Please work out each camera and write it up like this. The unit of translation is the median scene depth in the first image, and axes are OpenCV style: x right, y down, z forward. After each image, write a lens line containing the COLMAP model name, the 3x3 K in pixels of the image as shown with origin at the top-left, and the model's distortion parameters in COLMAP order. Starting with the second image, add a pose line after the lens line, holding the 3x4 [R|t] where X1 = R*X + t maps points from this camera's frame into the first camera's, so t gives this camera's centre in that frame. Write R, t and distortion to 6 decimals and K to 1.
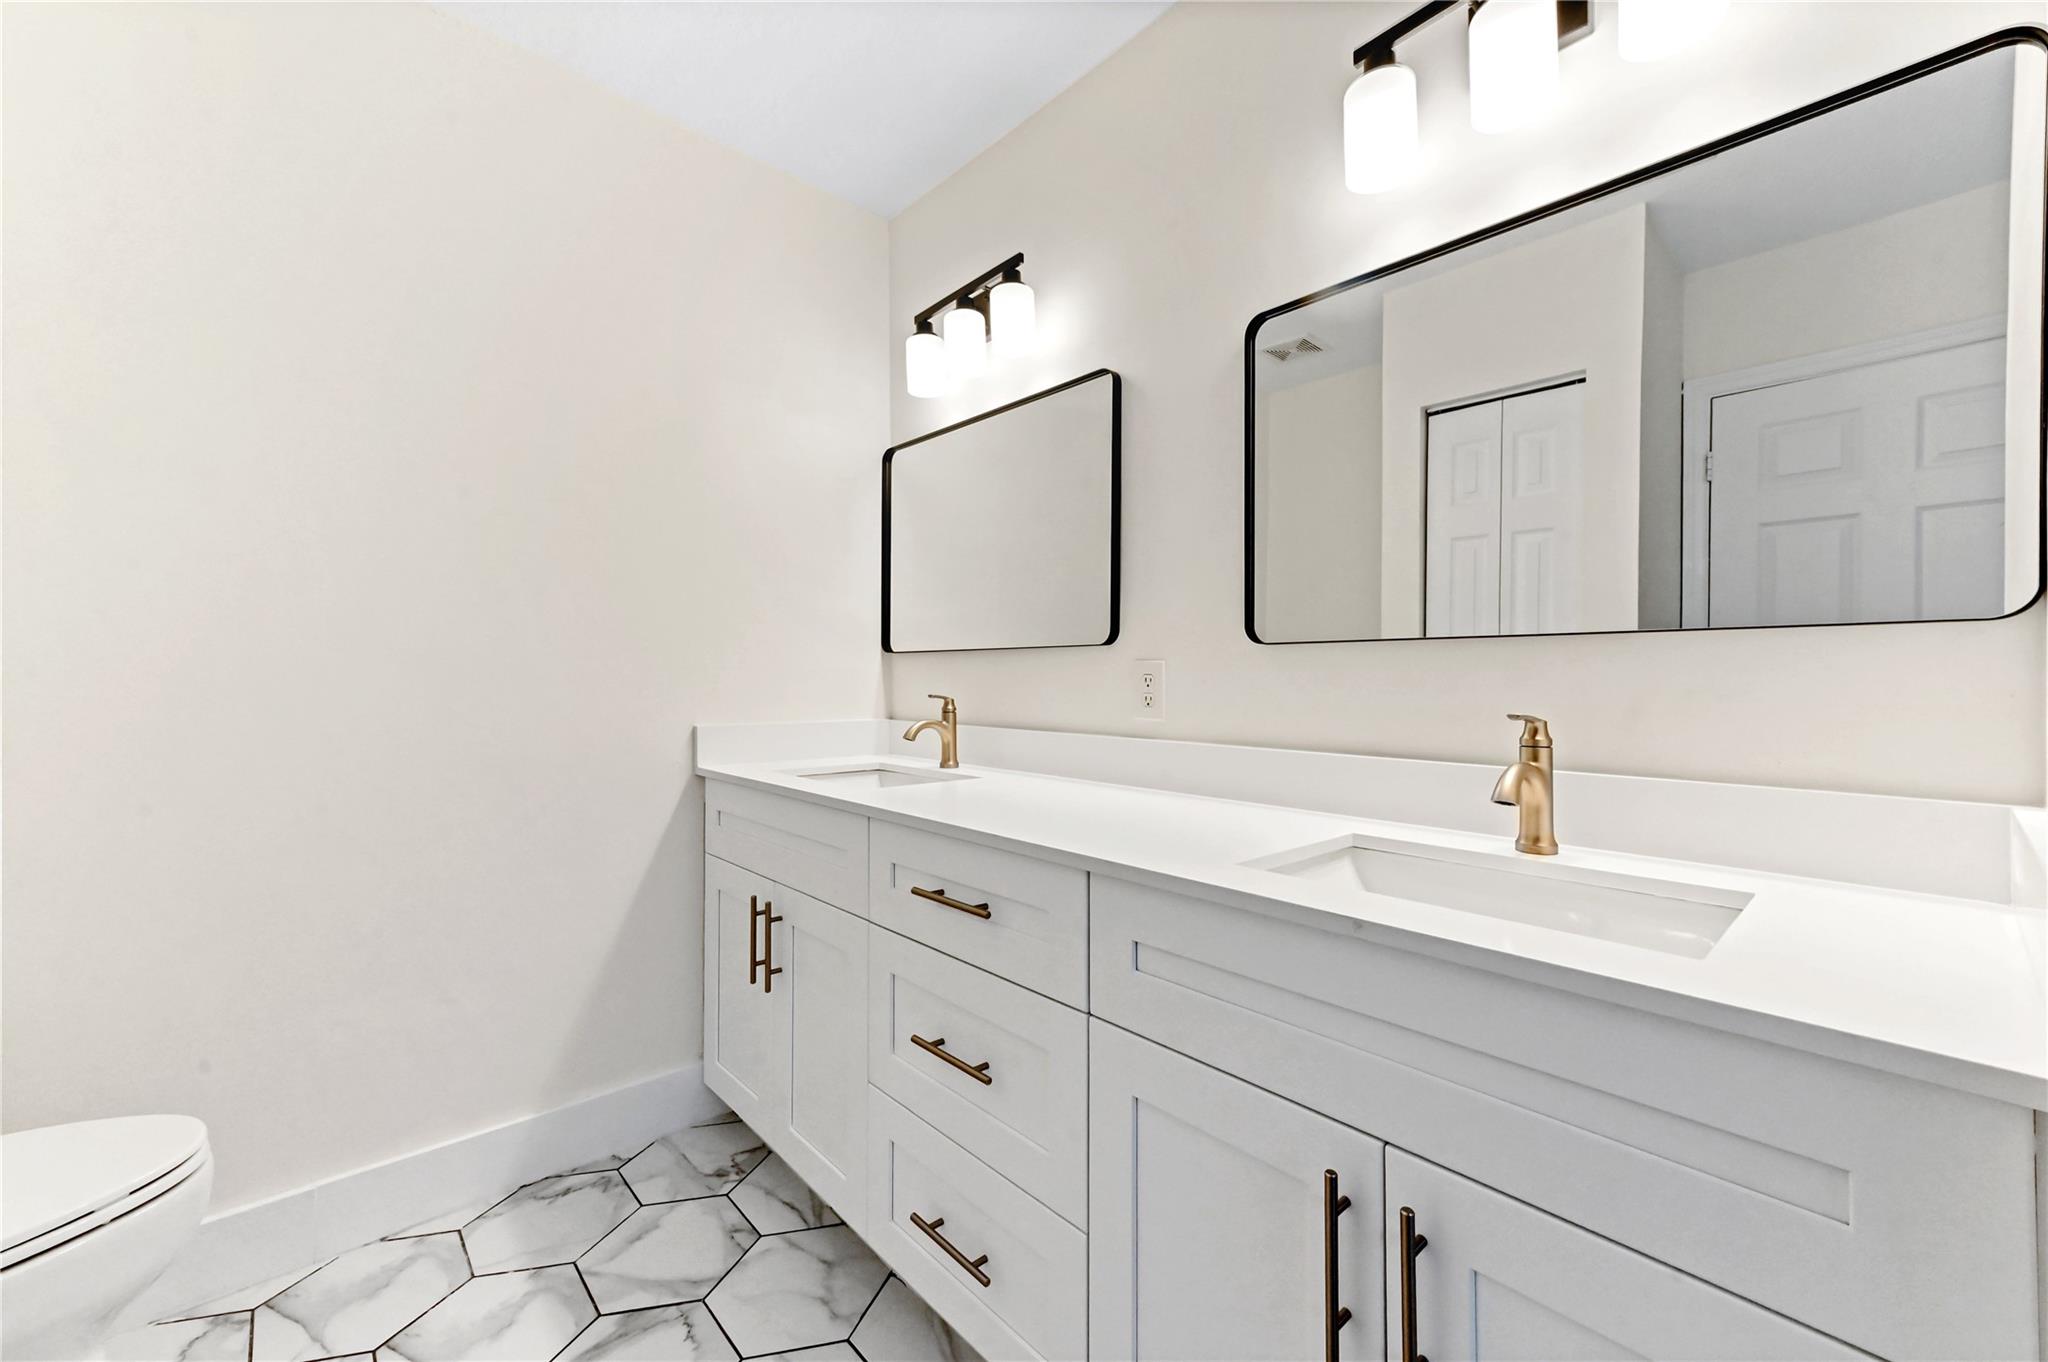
lens RADIAL K [[815.9, 0, 1013.6], [0, 815.9, 678.2], [0, 0, 1]] dist [0.014829, 0.001435]
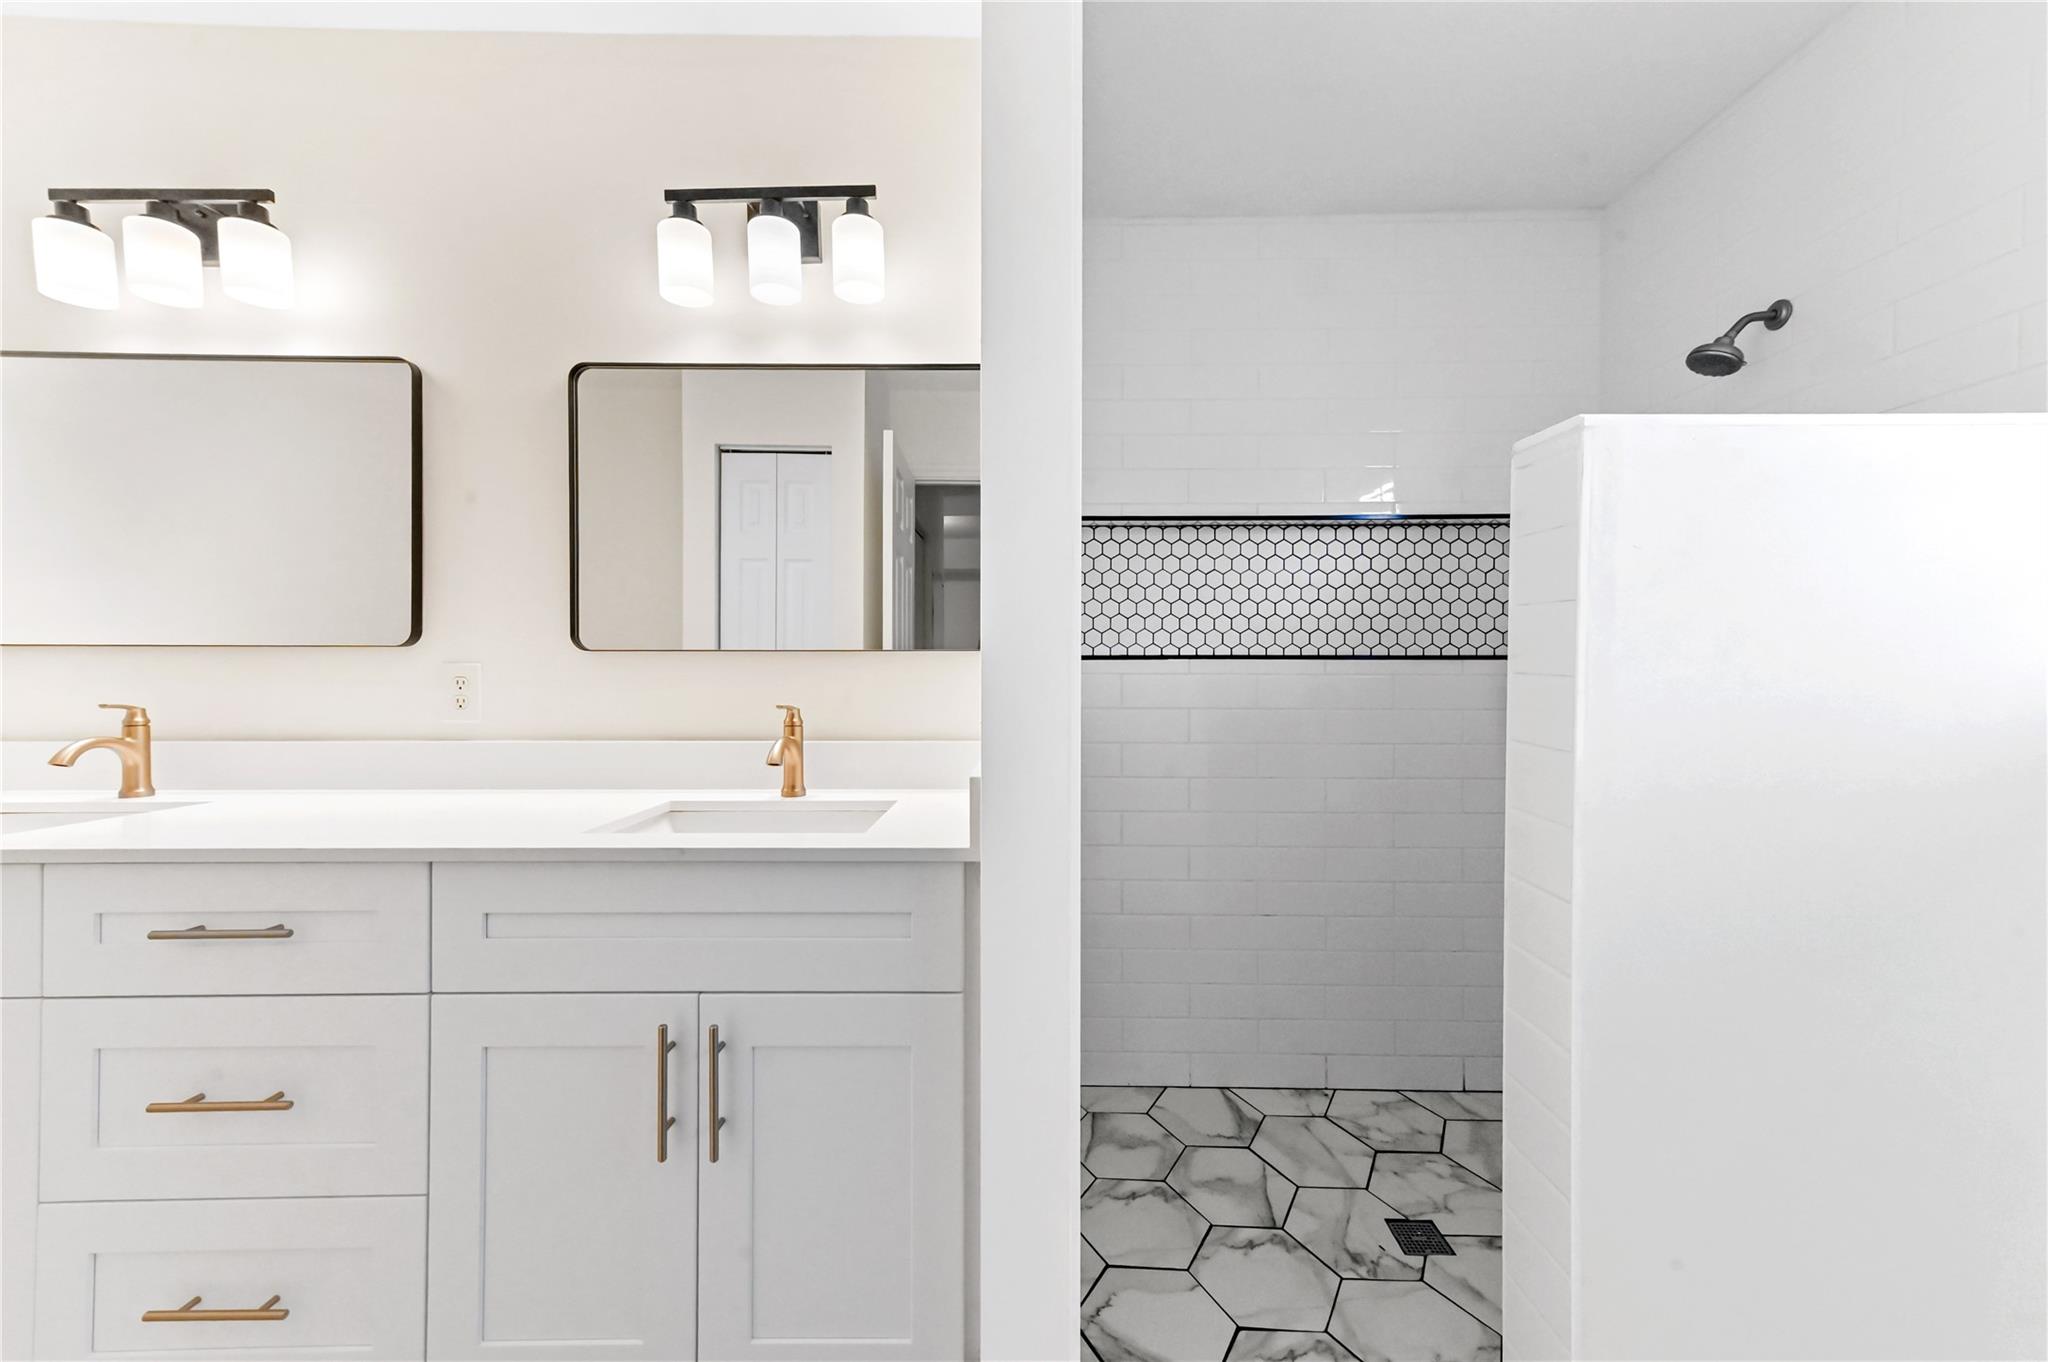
lens RADIAL K [[815.9, 0, 1027.8], [0, 815.9, 670.6], [0, 0, 1]] dist [0.014829, 0.001435]
pose [[0.676510, -0.003756, 0.736424, -0.152574], [0.003221, 0.999993, 0.002141, -0.017173], [-0.736426, 0.000924, 0.676517, -0.285915]]
